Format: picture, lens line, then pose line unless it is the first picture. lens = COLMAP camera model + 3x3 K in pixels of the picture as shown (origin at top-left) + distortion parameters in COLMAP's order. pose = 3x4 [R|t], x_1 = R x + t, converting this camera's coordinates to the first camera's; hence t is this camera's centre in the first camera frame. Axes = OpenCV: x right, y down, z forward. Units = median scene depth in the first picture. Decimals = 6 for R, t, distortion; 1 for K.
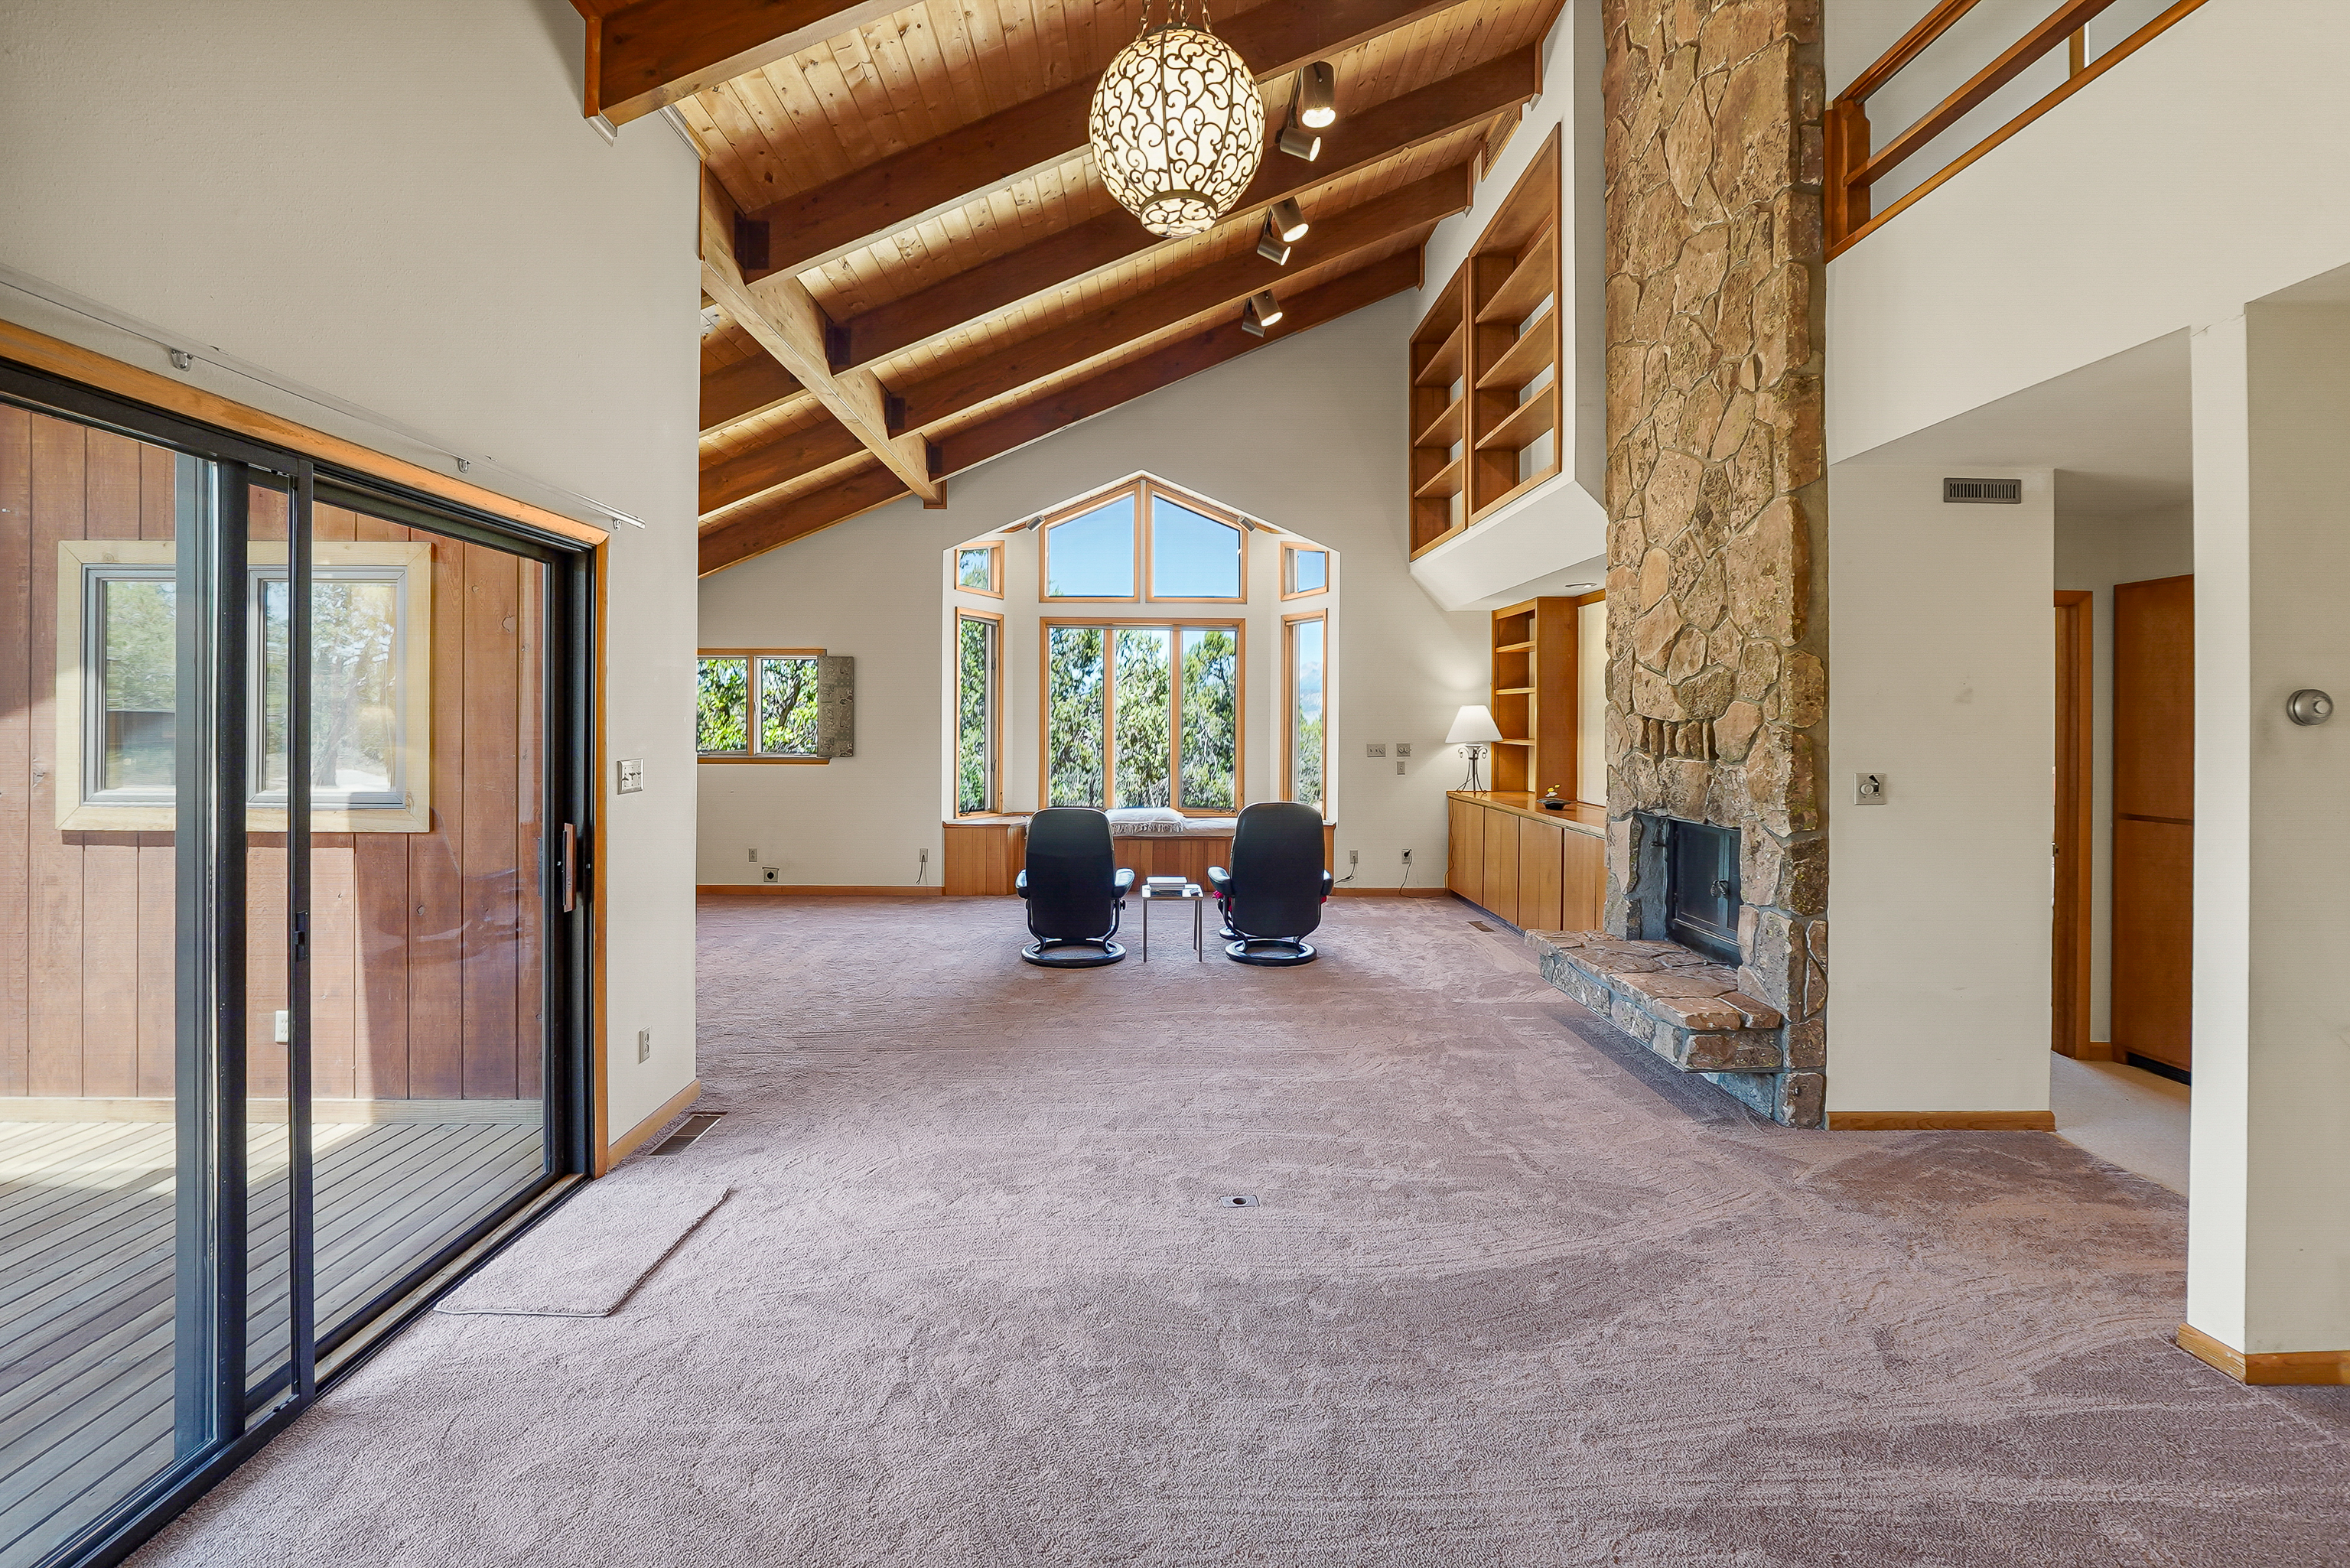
lens RADIAL K [[1016.9, 0, 1194.8], [0, 1016.9, 716.1], [0, 0, 1]] dist [-0.020512, 0.005658]
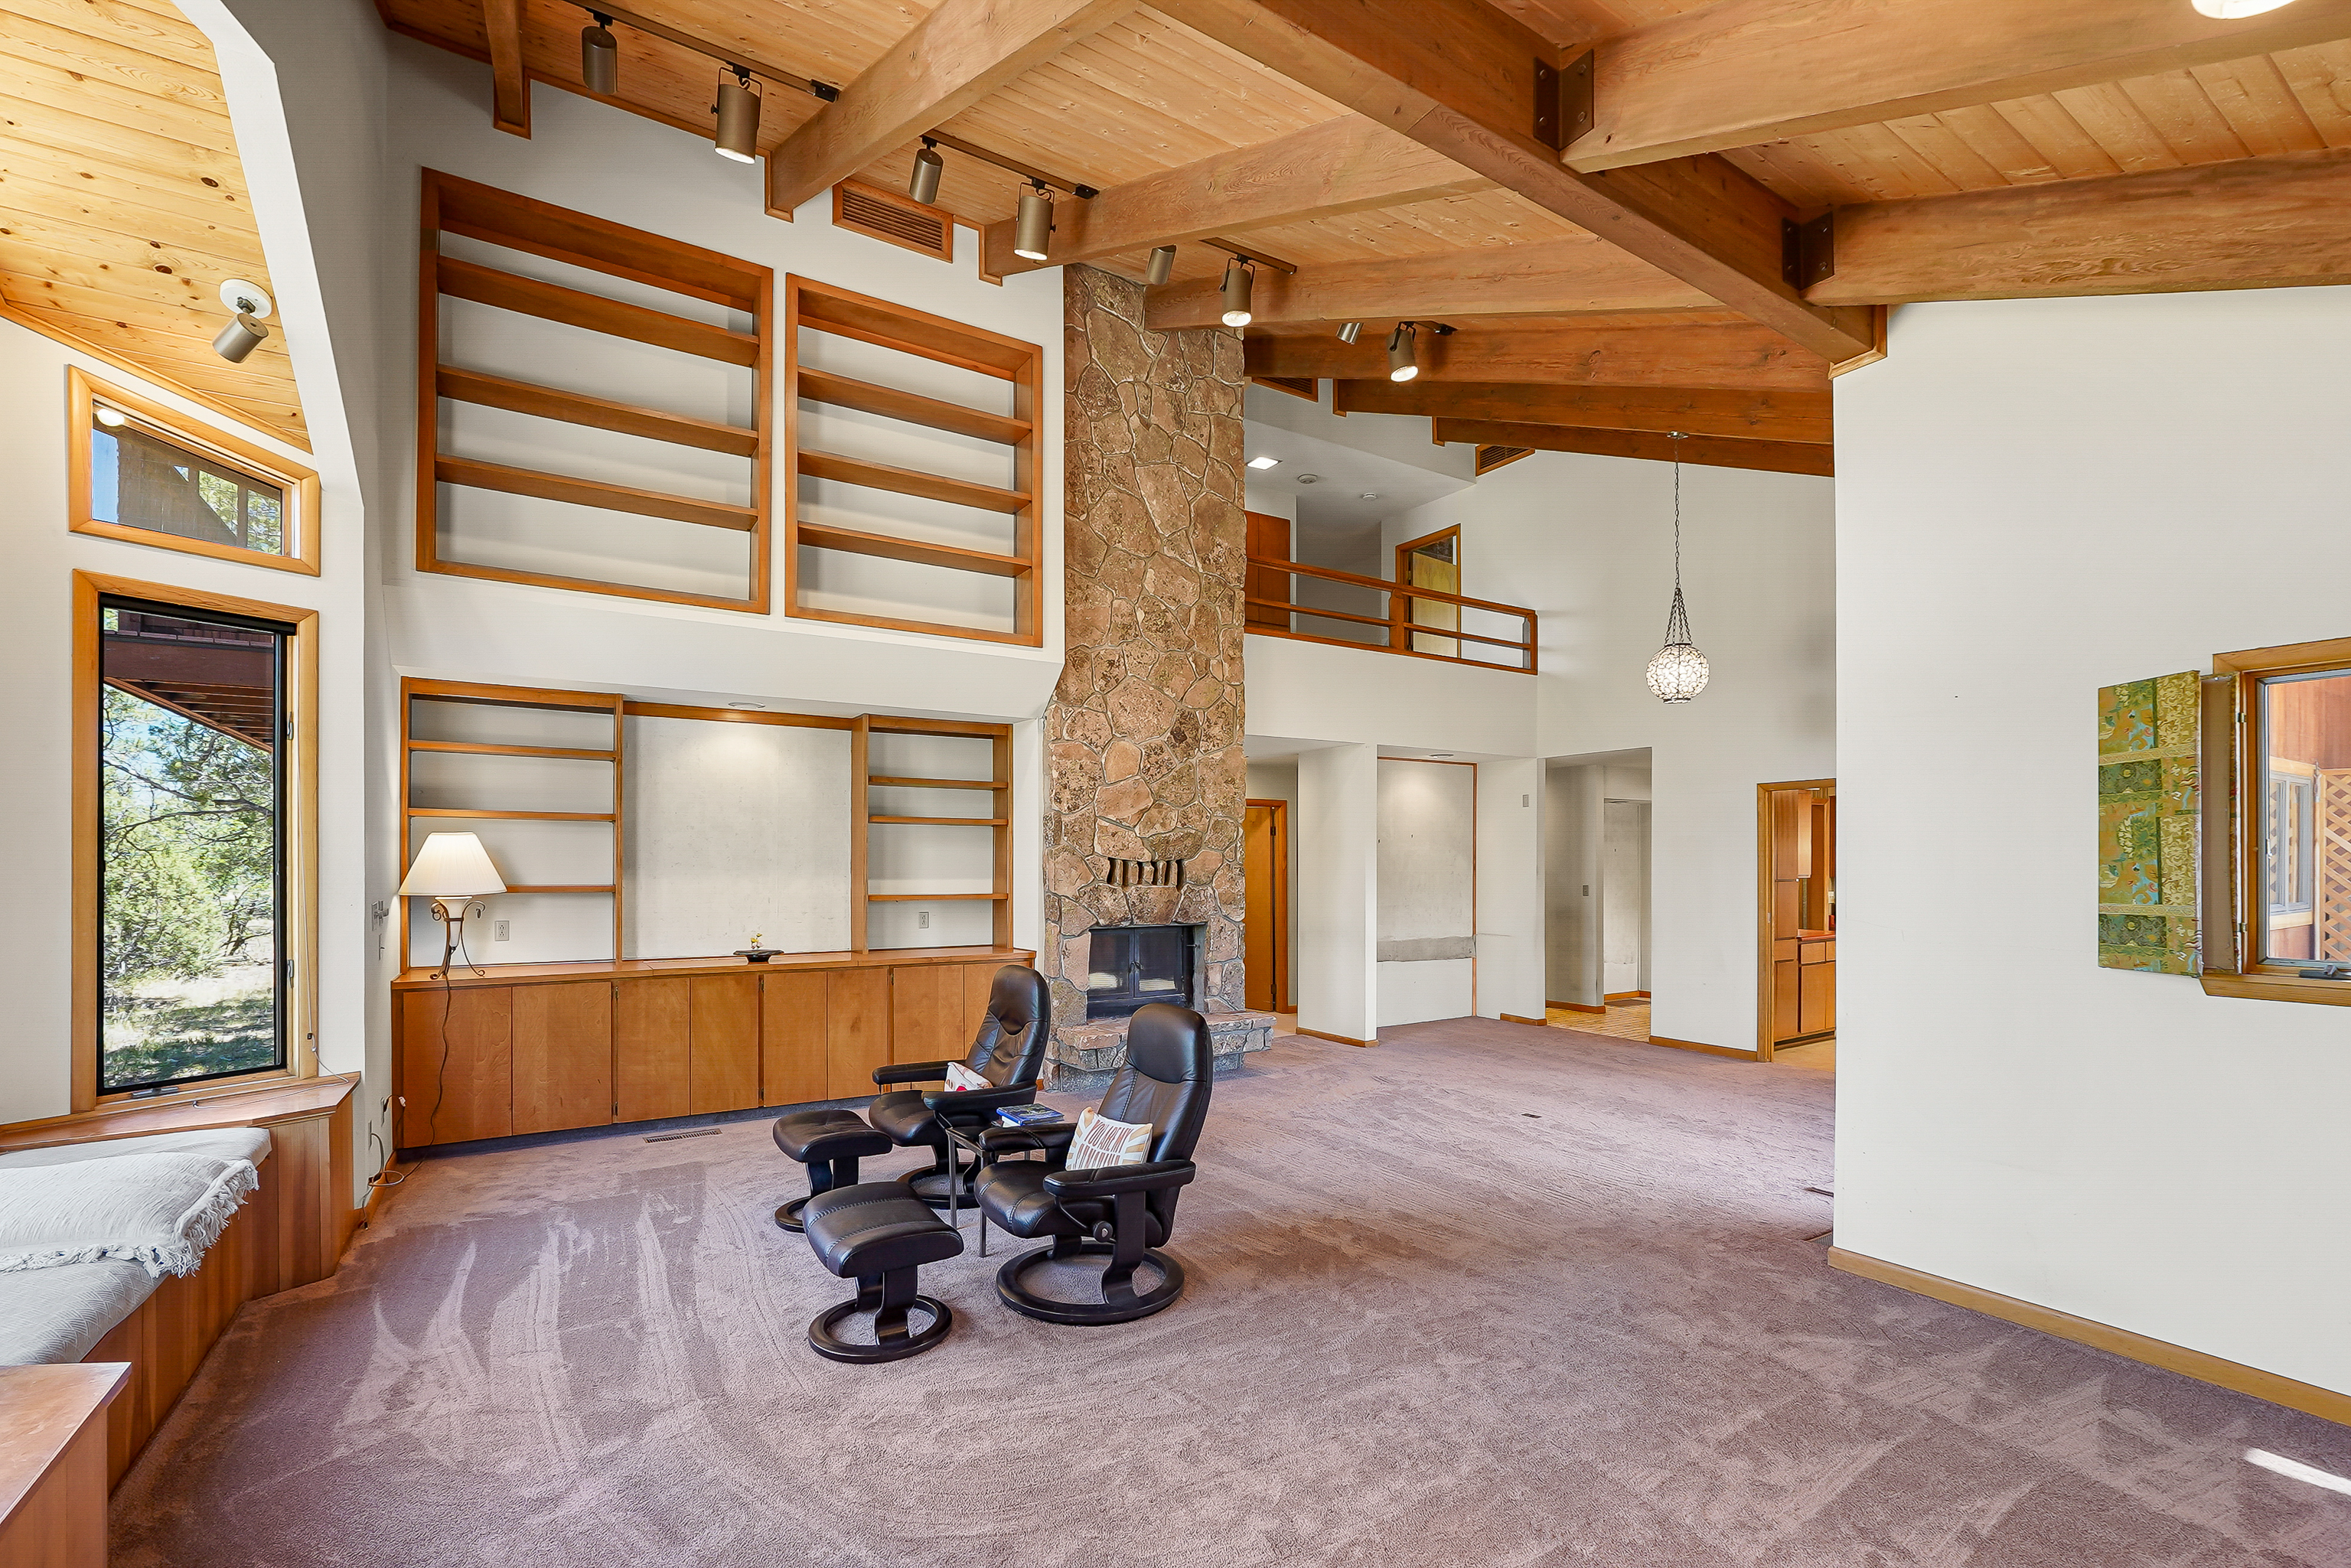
lens RADIAL K [[1017.3, 0, 1150.6], [0, 1017.3, 858.4], [0, 0, 1]] dist [-0.020512, 0.005658]
pose [[-0.482784, -0.001788, 0.875737, -0.464580], [-0.008661, 0.999959, -0.002734, 0.002746], [-0.875696, -0.008905, -0.482780, 0.928695]]
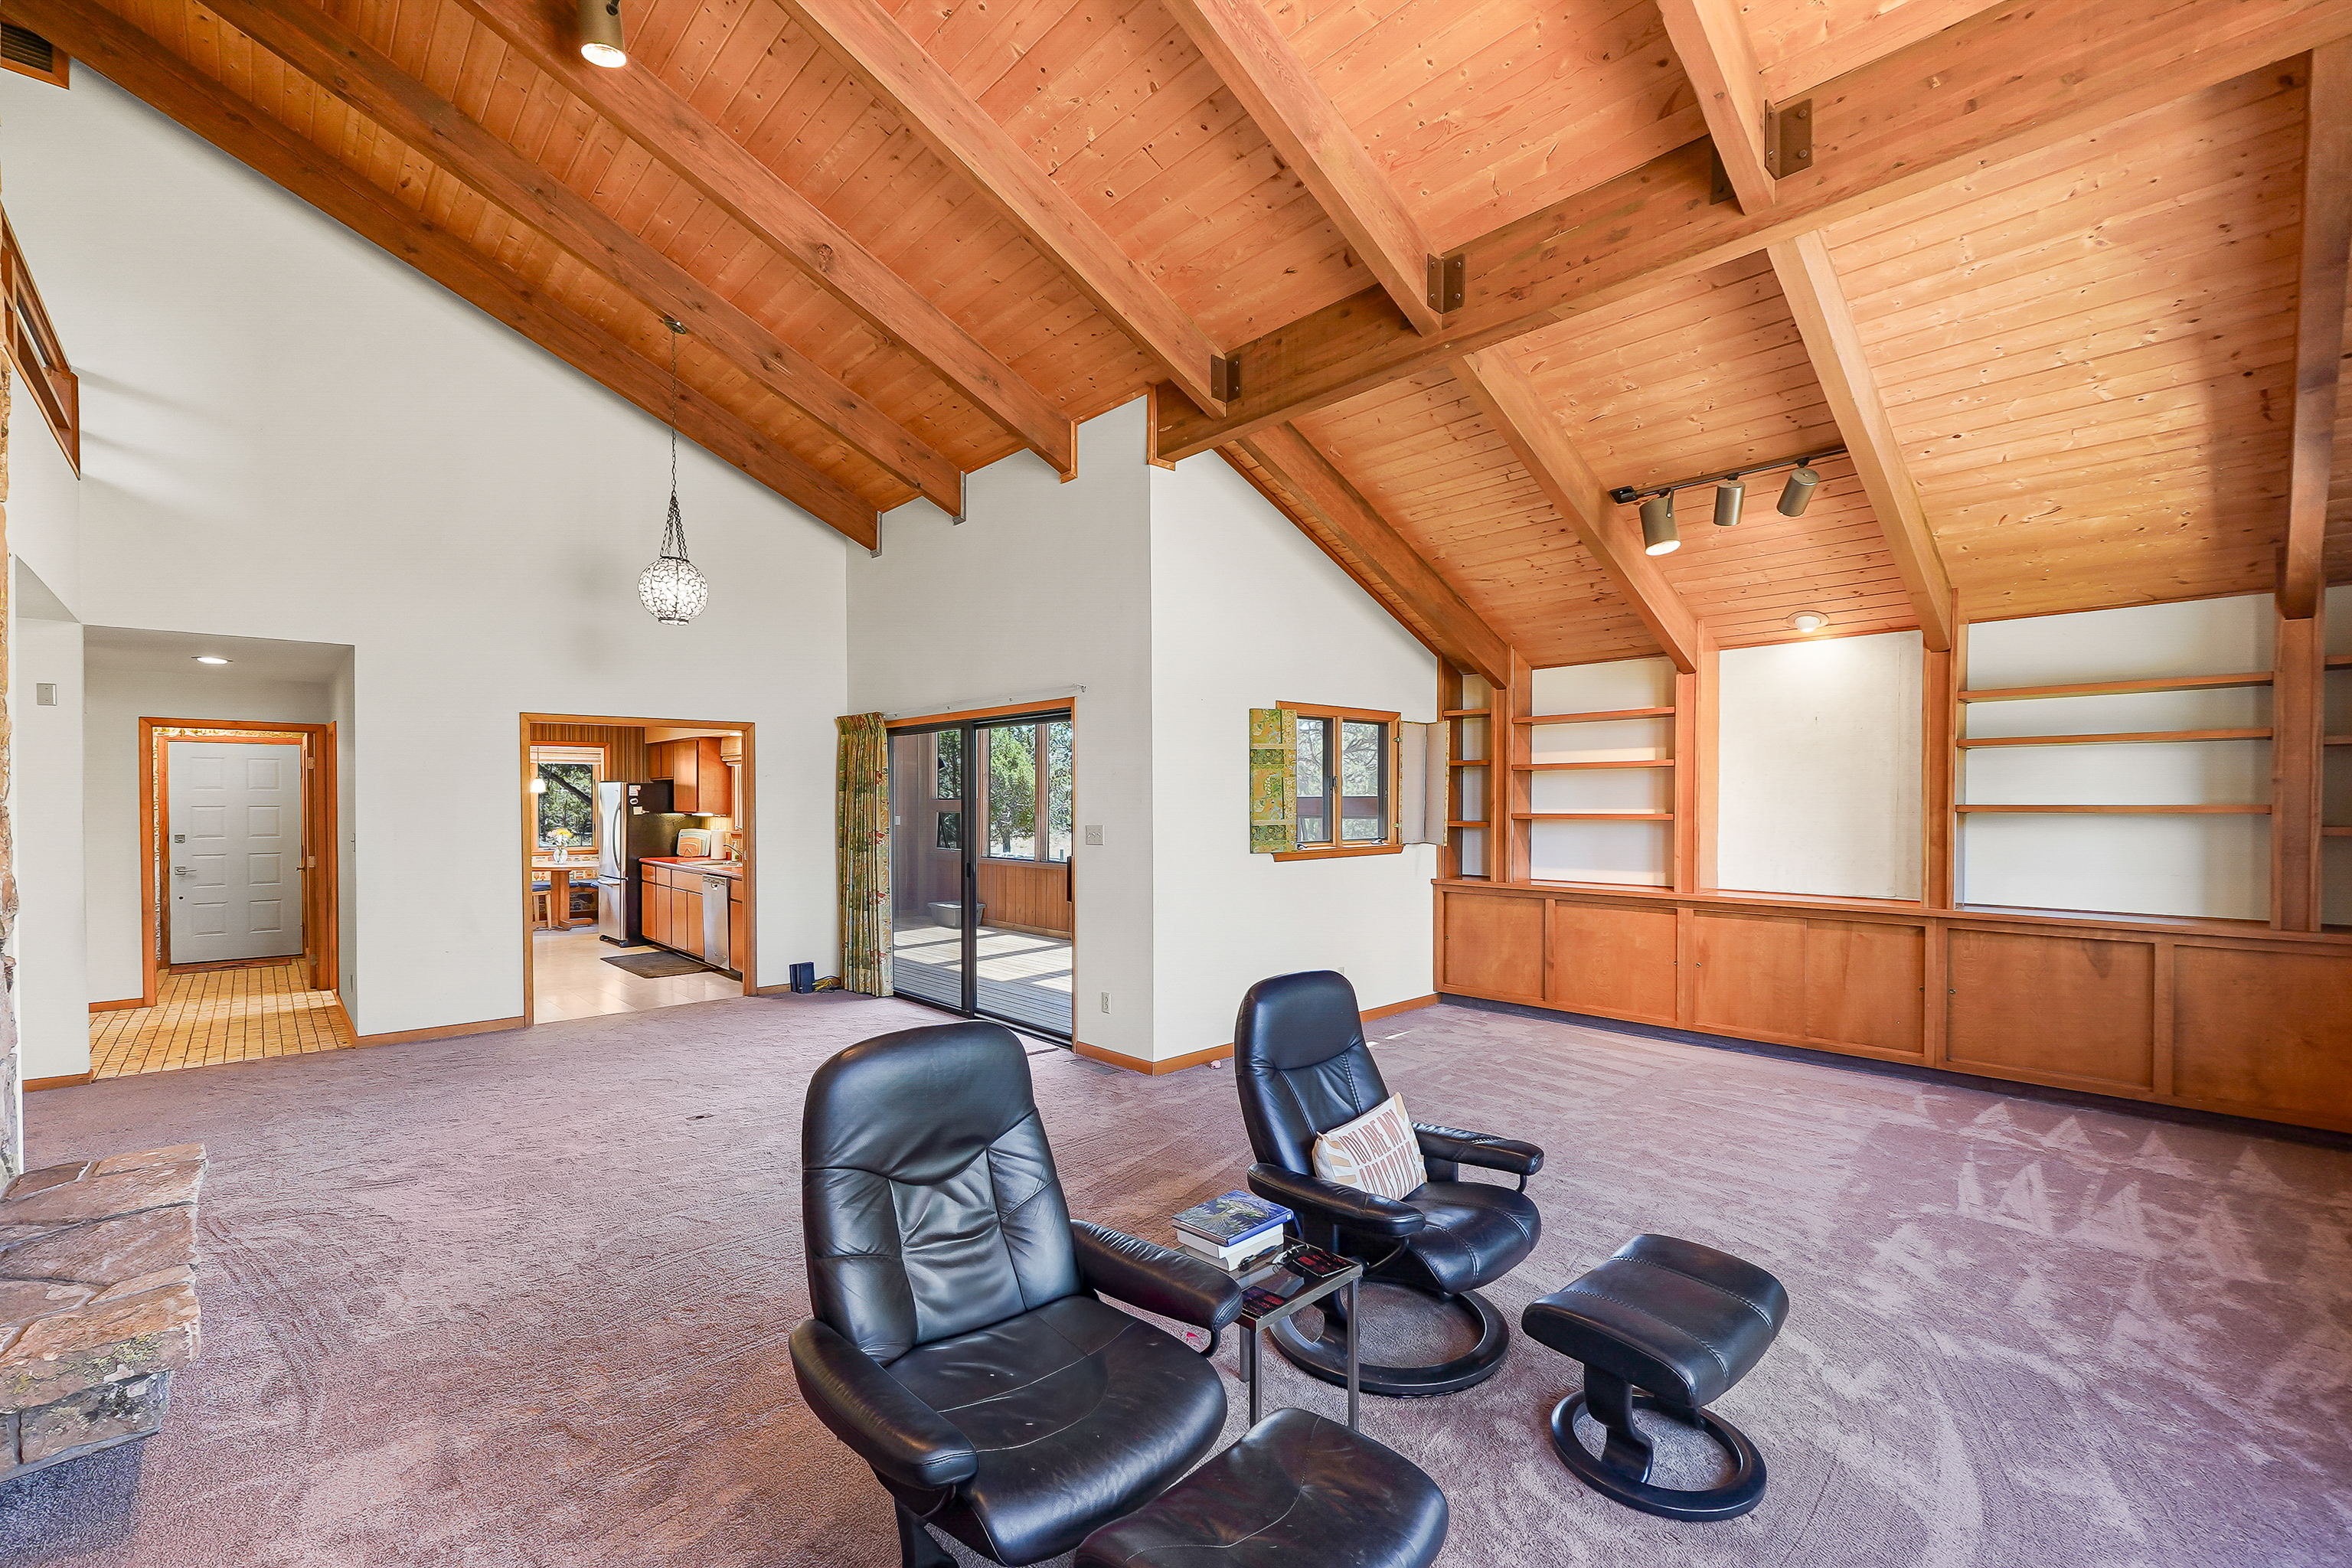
lens RADIAL K [[1017.8, 0, 1178.6], [0, 1017.8, 814.9], [0, 0, 1]] dist [-0.020512, 0.005658]
pose [[-0.759853, 0.008509, -0.650039, 0.174695], [0.003489, 0.999953, 0.009011, 0.004862], [0.650085, 0.004579, -0.759848, 0.957432]]
